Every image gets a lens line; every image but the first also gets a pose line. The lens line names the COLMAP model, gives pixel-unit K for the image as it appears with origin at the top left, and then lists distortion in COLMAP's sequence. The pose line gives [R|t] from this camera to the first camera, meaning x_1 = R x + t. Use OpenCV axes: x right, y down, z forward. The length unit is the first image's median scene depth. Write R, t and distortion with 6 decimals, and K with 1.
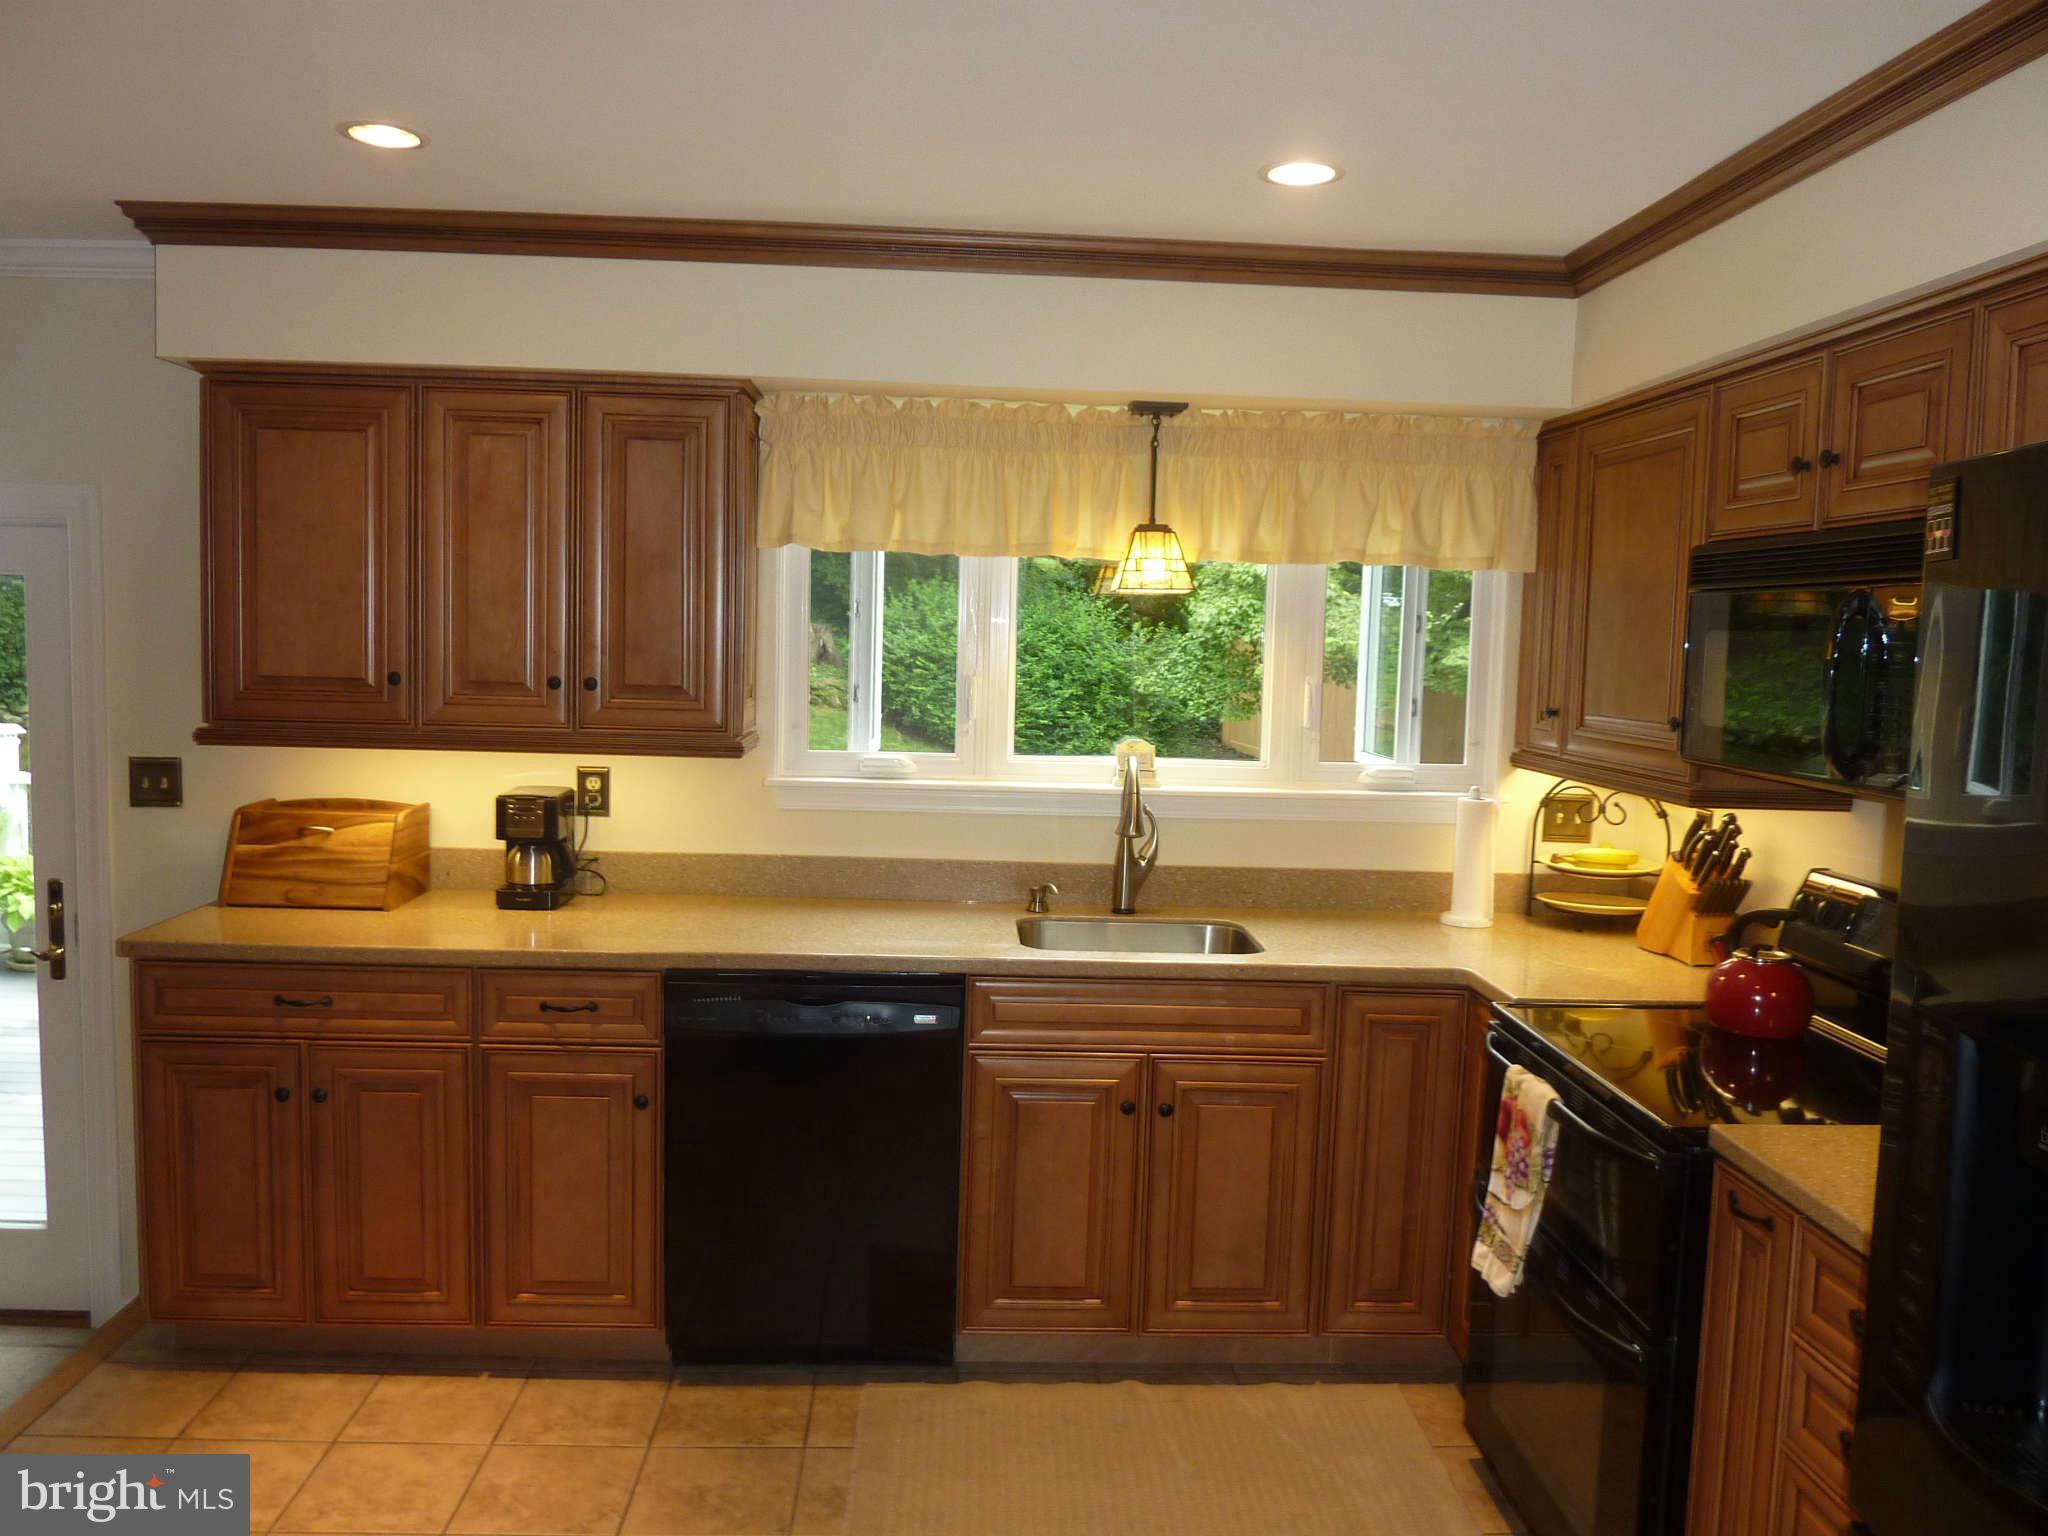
lens RADIAL K [[1543.1, 0, 1024.4], [0, 1543.1, 766.8], [0, 0, 1]] dist [-0.002251, -0.067791]
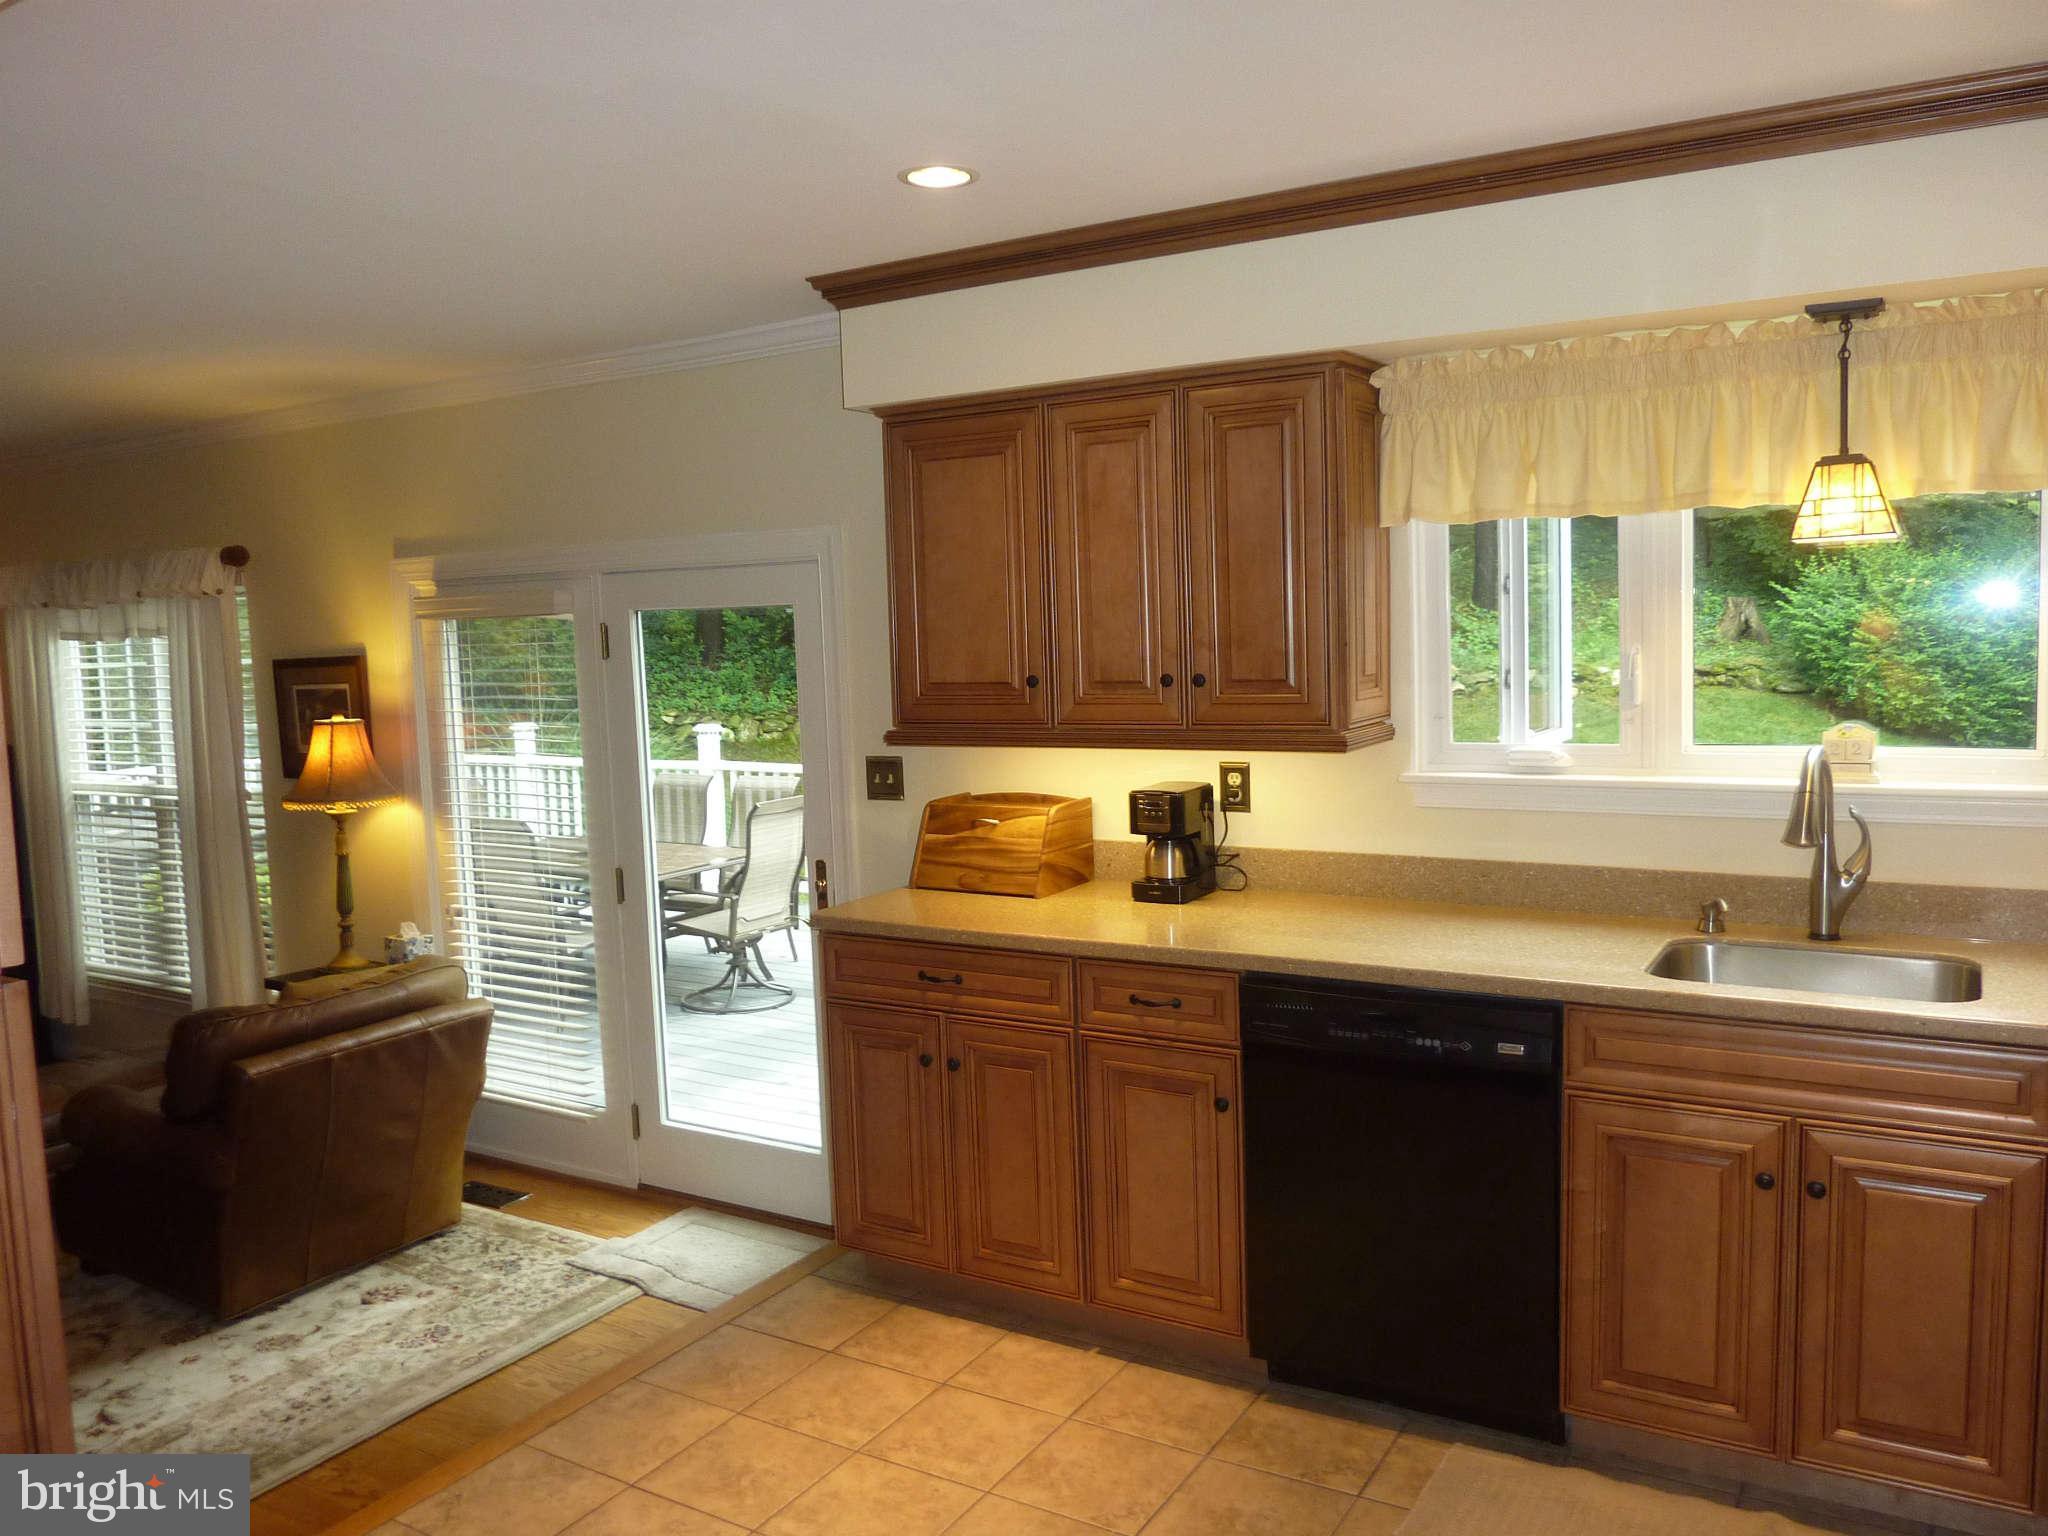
lens RADIAL K [[1545.7, 0, 1026.9], [0, 1545.7, 762.4], [0, 0, 1]] dist [-0.029566, -0.008960]
pose [[0.824885, -0.005592, -0.565273, 0.192450], [0.007932, 0.999967, 0.001682, -0.002874], [0.565245, -0.005871, 0.824902, 0.112632]]
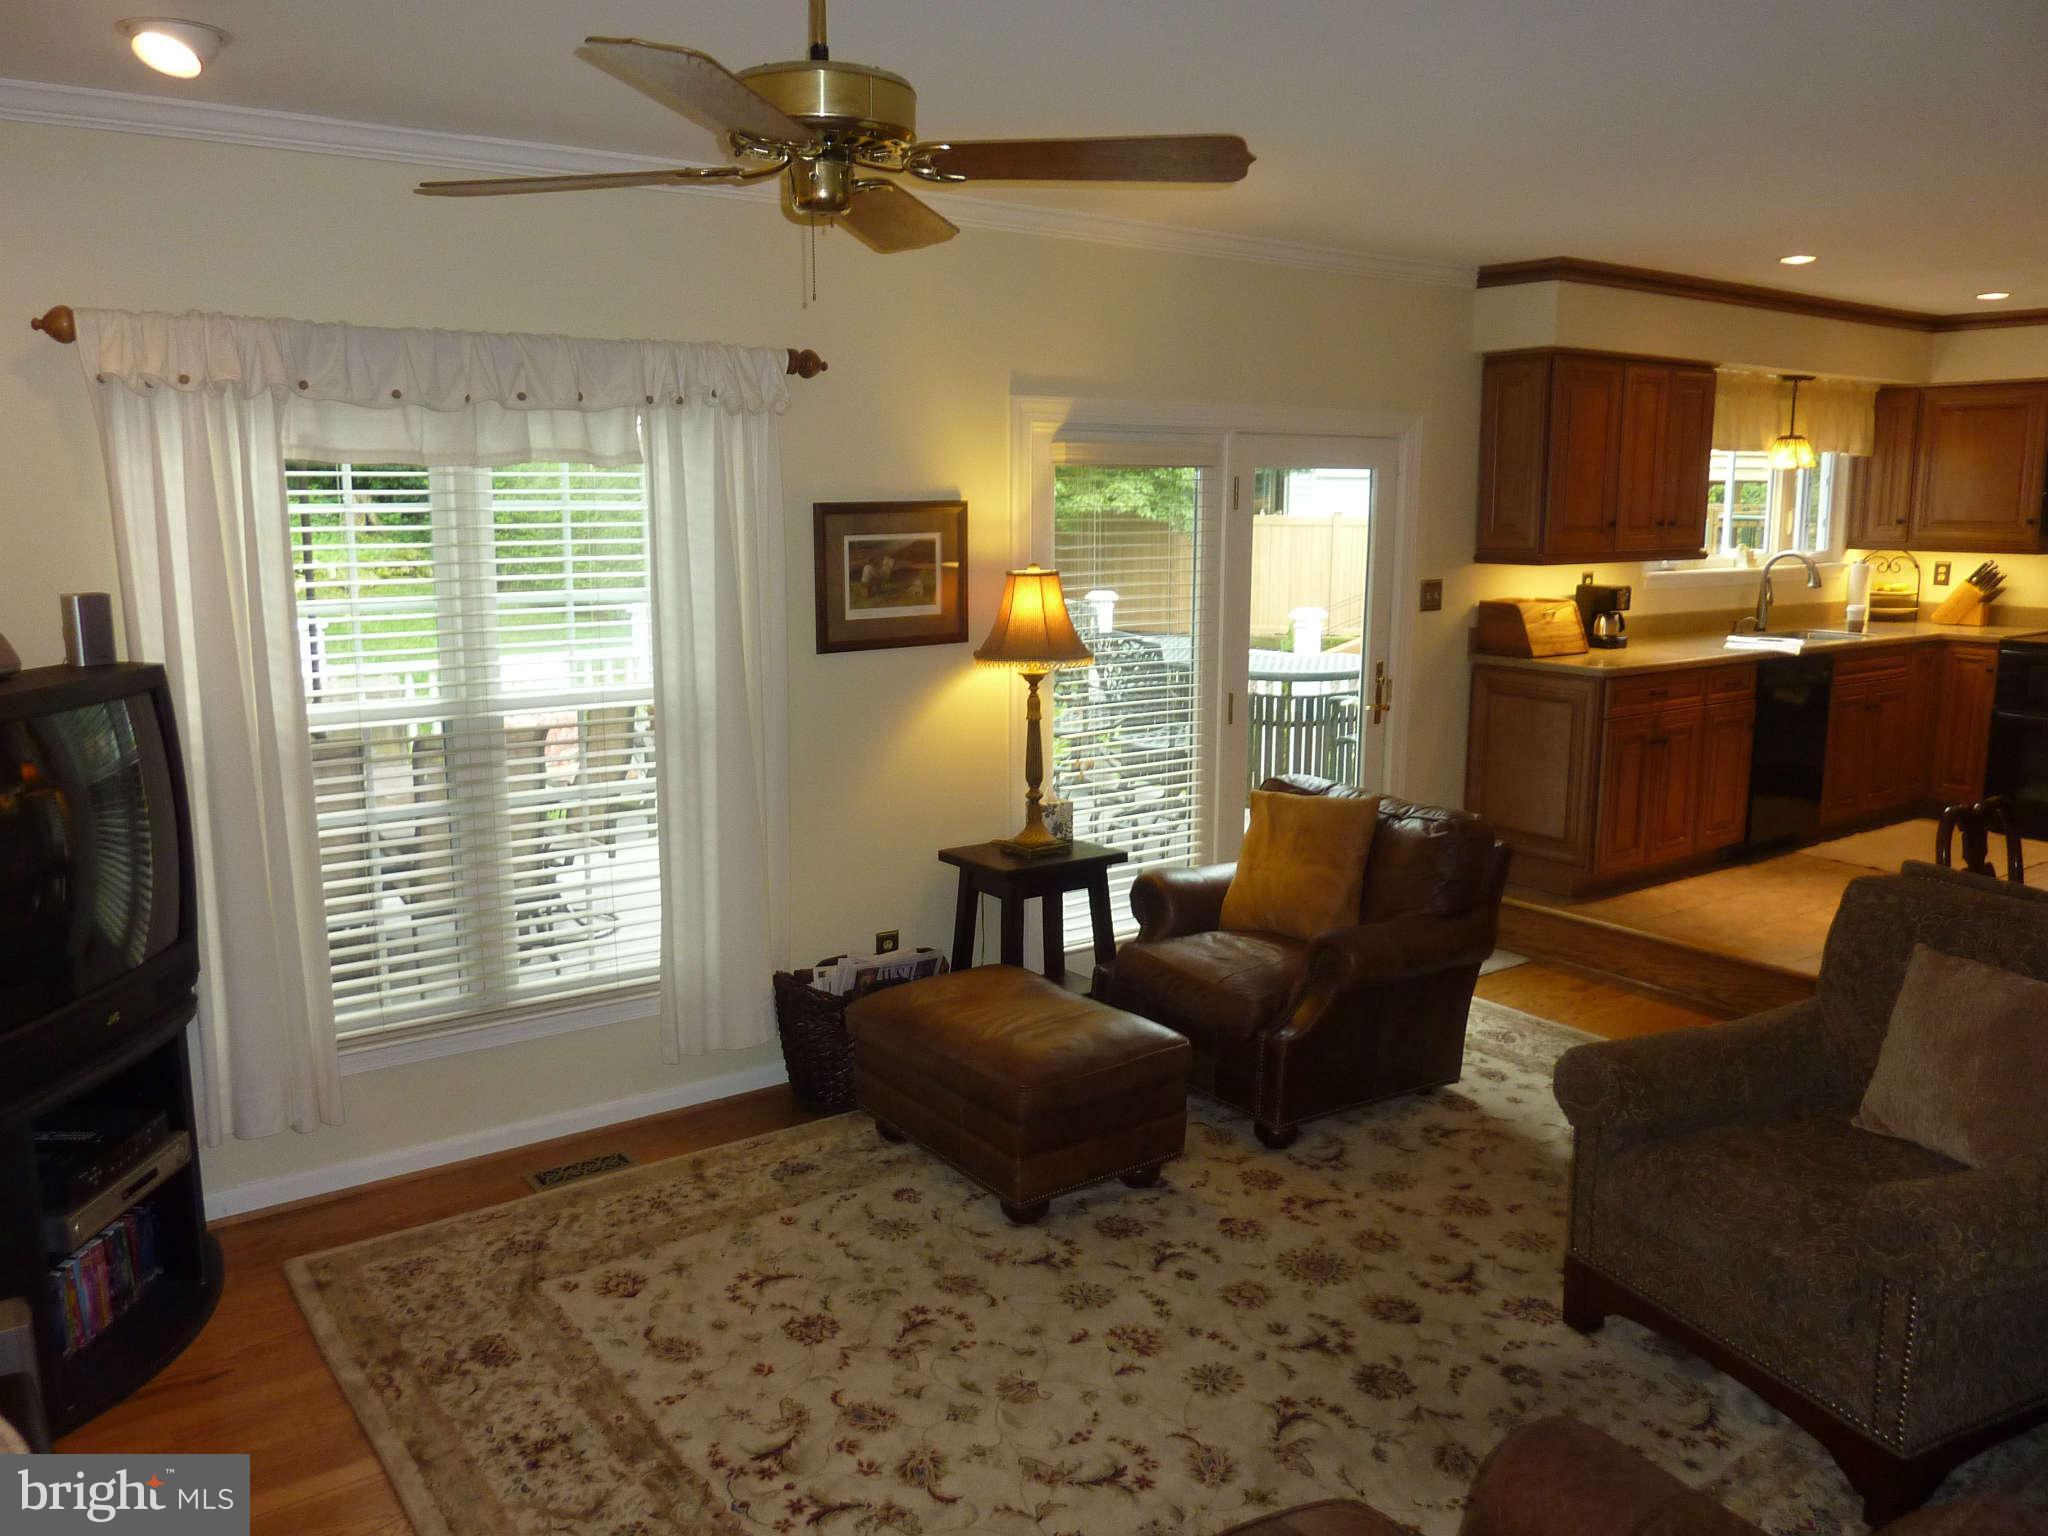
lens RADIAL K [[1545.7, 0, 1026.9], [0, 1545.7, 762.4], [0, 0, 1]] dist [-0.029566, -0.008960]
pose [[0.840595, -0.122826, 0.527555, -2.002662], [0.074273, 0.990888, 0.112354, -0.033938], [-0.536548, -0.055261, 0.842059, -0.192153]]
